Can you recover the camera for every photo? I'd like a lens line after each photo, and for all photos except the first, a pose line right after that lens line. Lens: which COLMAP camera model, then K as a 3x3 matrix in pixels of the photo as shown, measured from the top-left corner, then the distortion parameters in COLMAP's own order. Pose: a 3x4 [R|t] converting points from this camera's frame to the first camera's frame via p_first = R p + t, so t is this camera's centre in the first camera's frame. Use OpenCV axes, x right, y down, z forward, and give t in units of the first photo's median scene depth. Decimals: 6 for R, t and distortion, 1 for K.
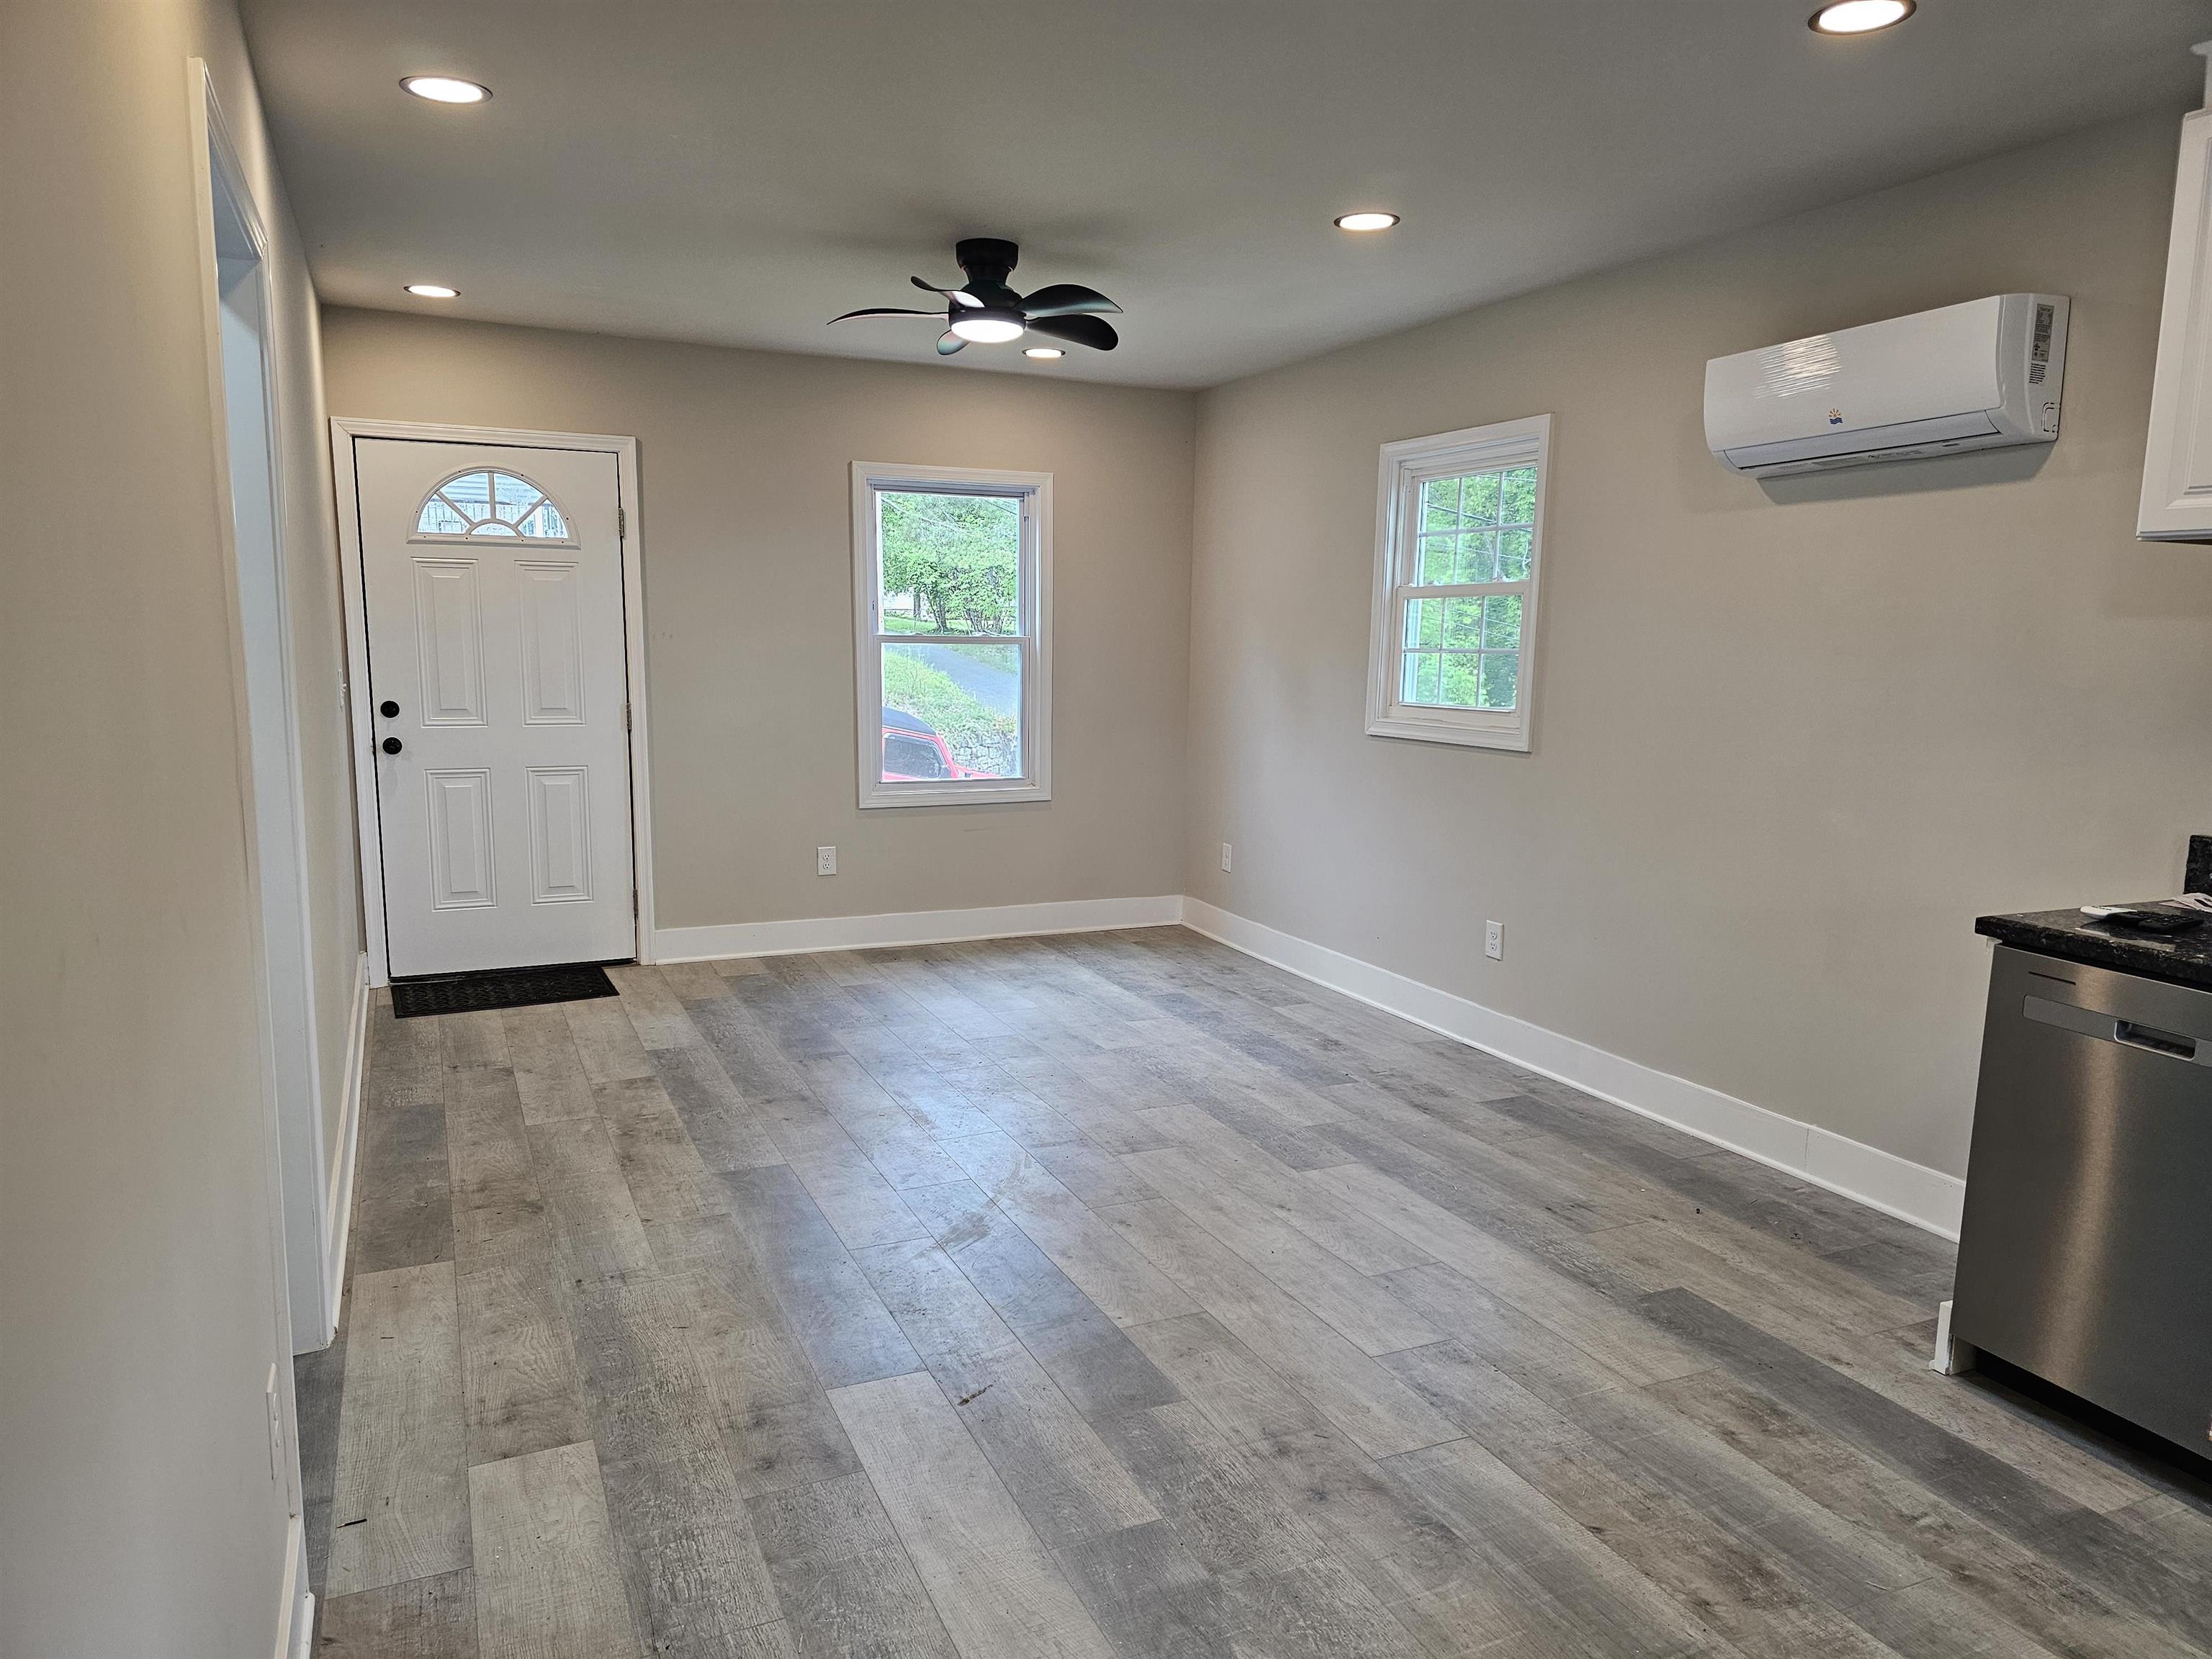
lens RADIAL K [[1478.0, 0, 1081.7], [0, 1478.0, 827.1], [0, 0, 1]] dist [0.058624, -0.050589]
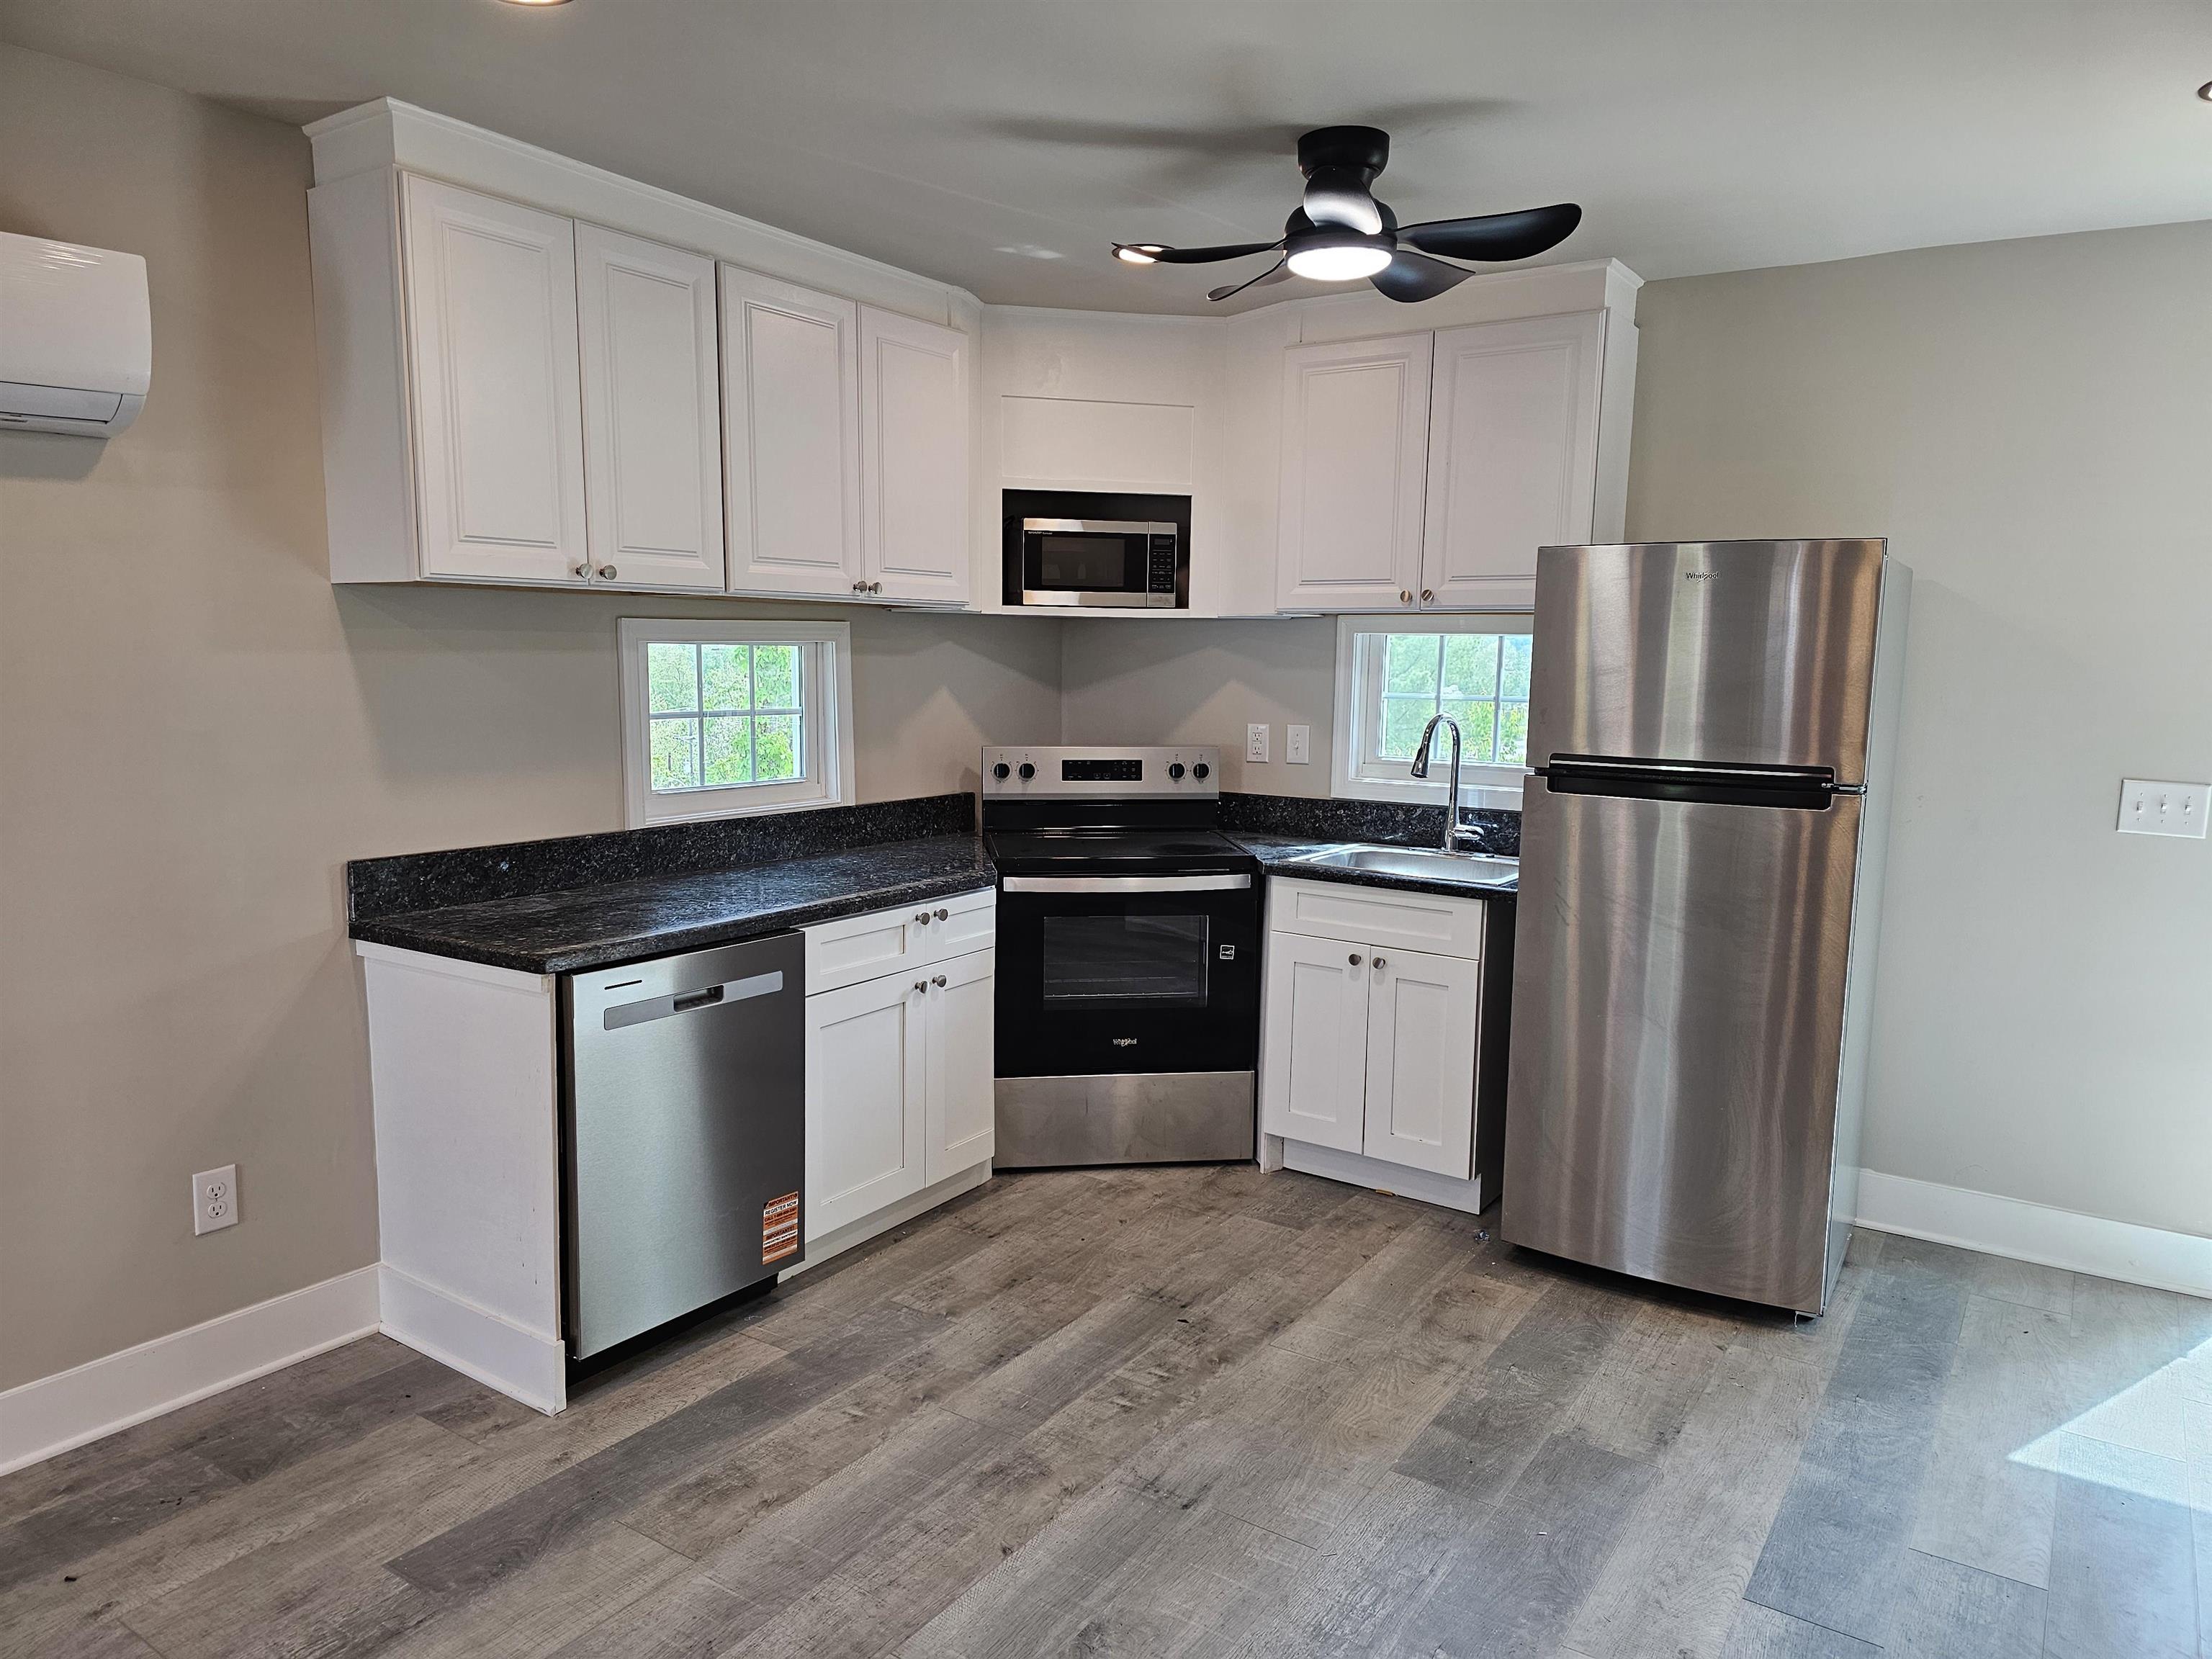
lens RADIAL K [[1478.0, 0, 1106.7], [0, 1478.0, 834.4], [0, 0, 1]] dist [0.058624, -0.050589]
pose [[-0.530866, -0.123410, 0.838422, -0.407718], [0.099796, 0.973353, 0.206459, -0.179149], [-0.841560, 0.193273, -0.504404, 1.120891]]
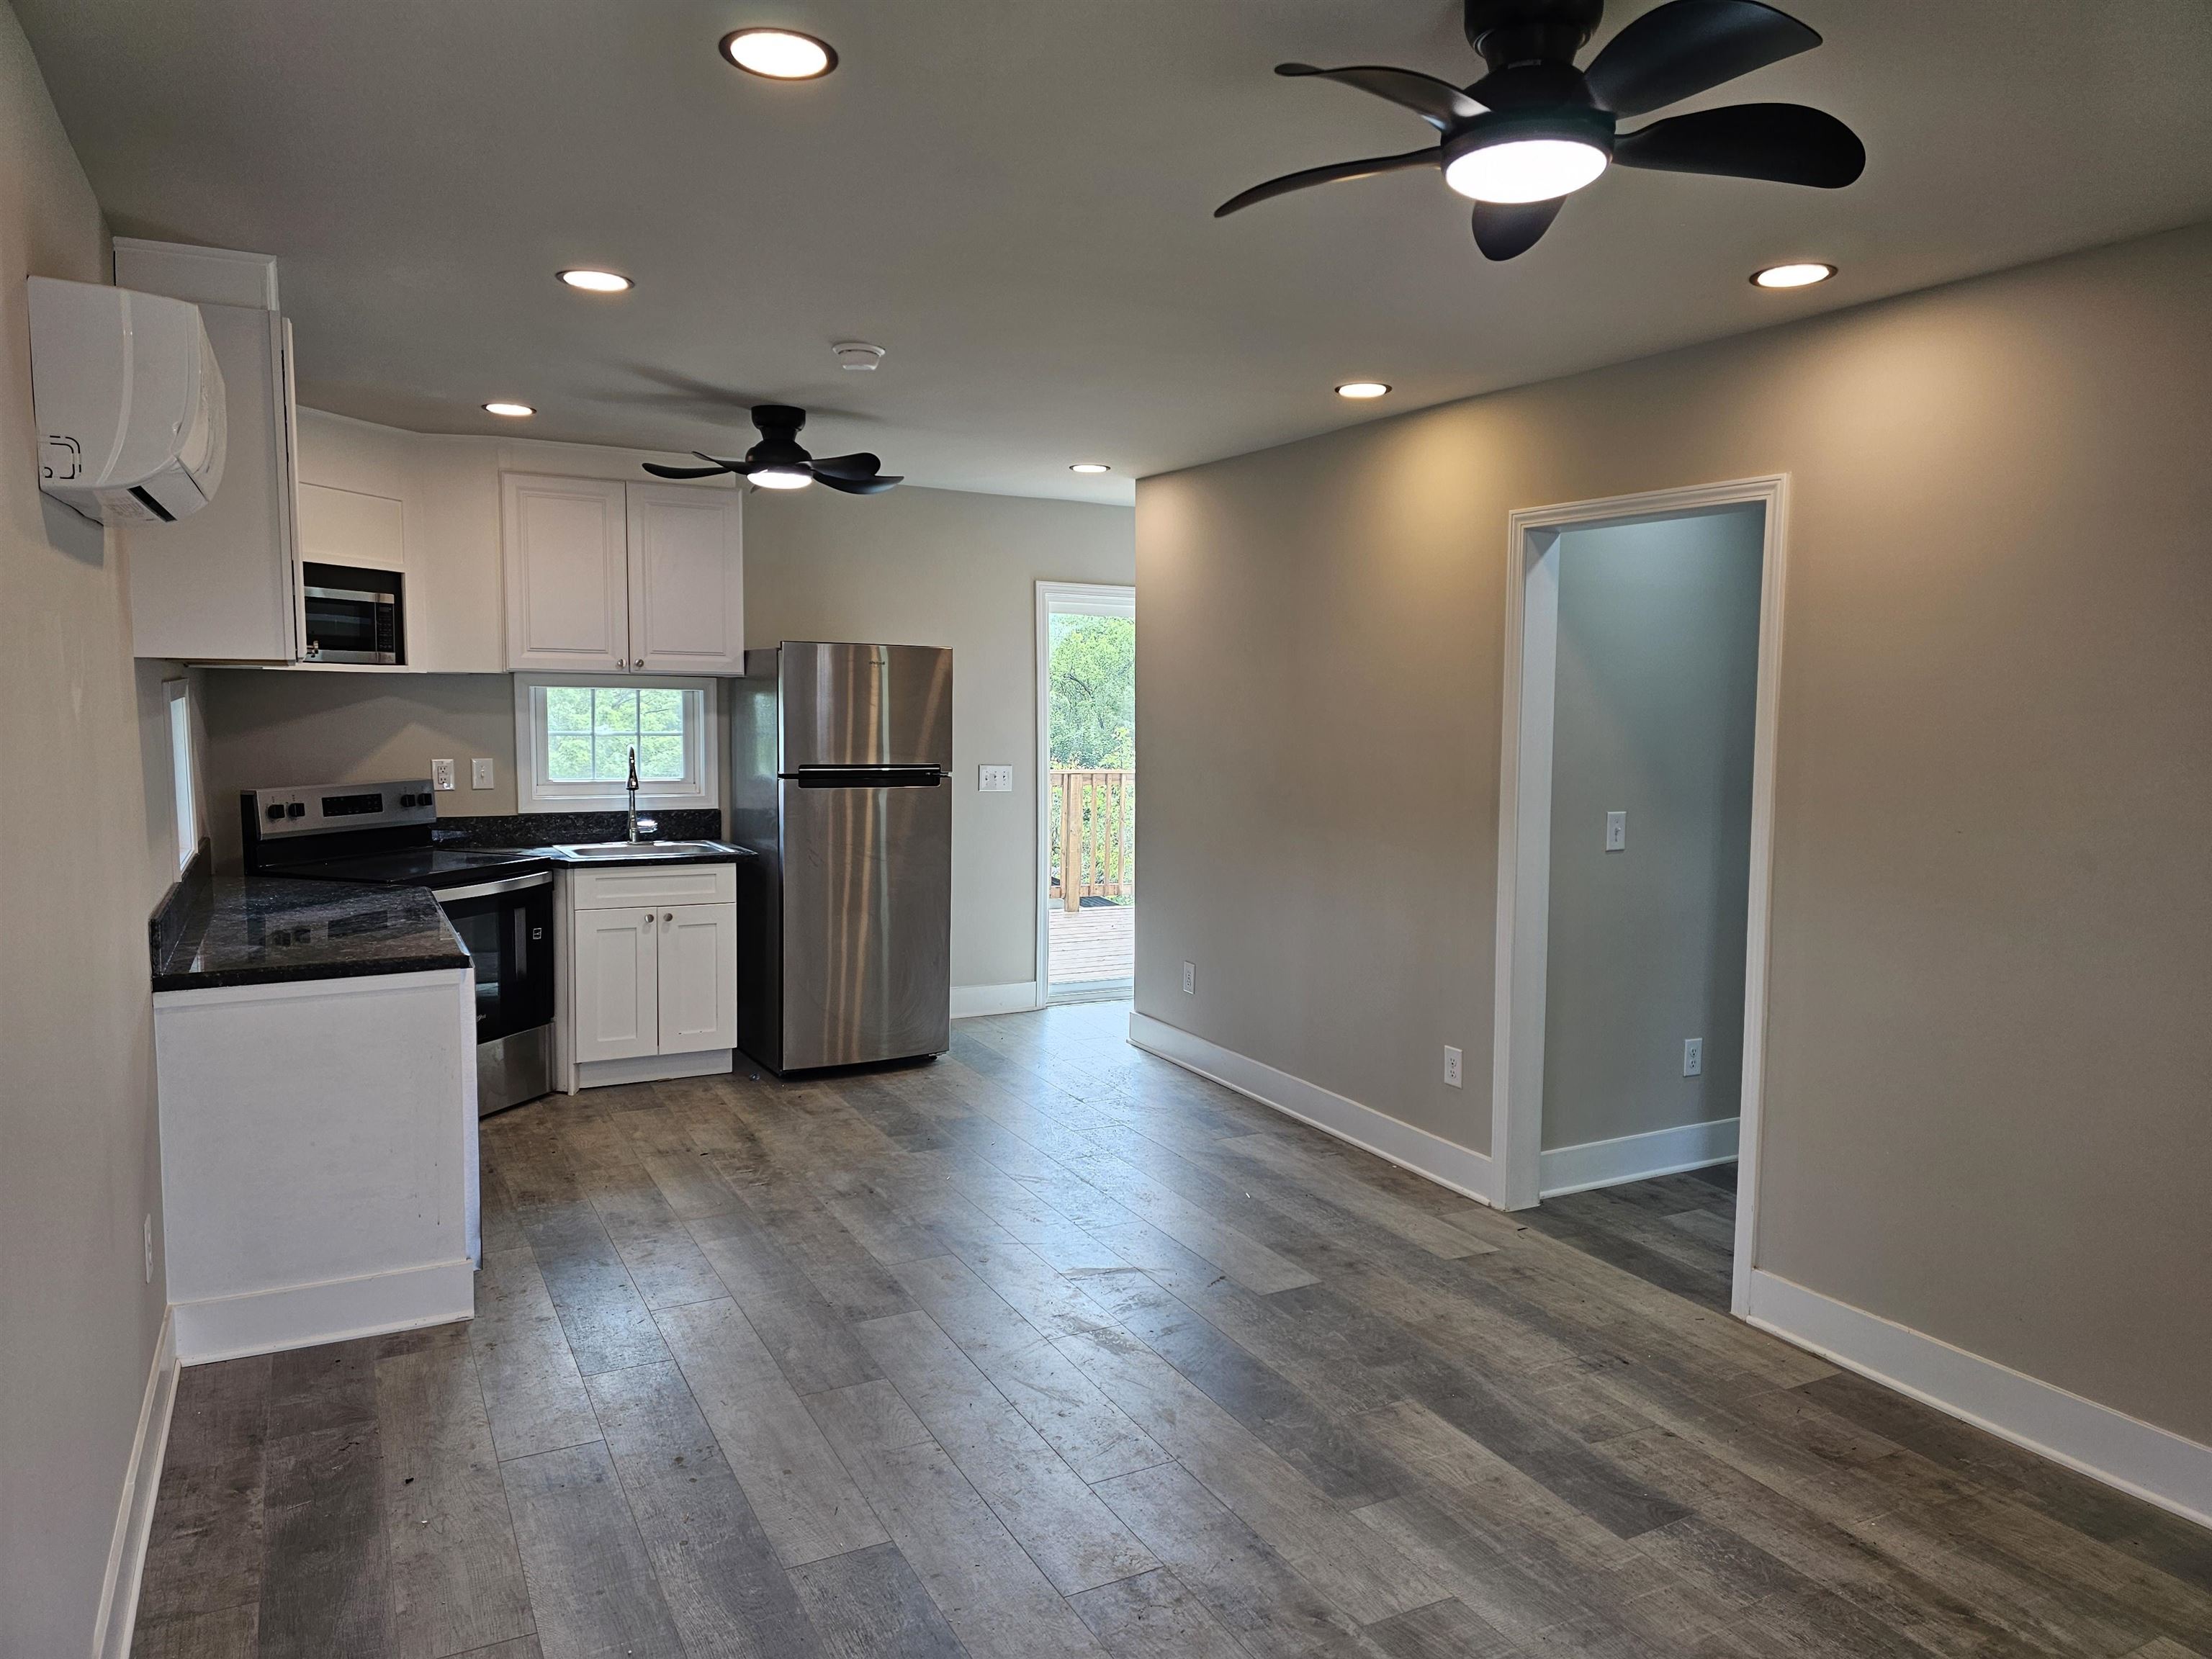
lens RADIAL K [[1478.0, 0, 1123.2], [0, 1478.0, 831.6], [0, 0, 1]] dist [0.058624, -0.050589]
pose [[-0.996091, -0.017985, -0.086484, 0.141708], [-0.037327, 0.973049, 0.227556, -0.339610], [0.080060, 0.229894, -0.969917, 2.168954]]
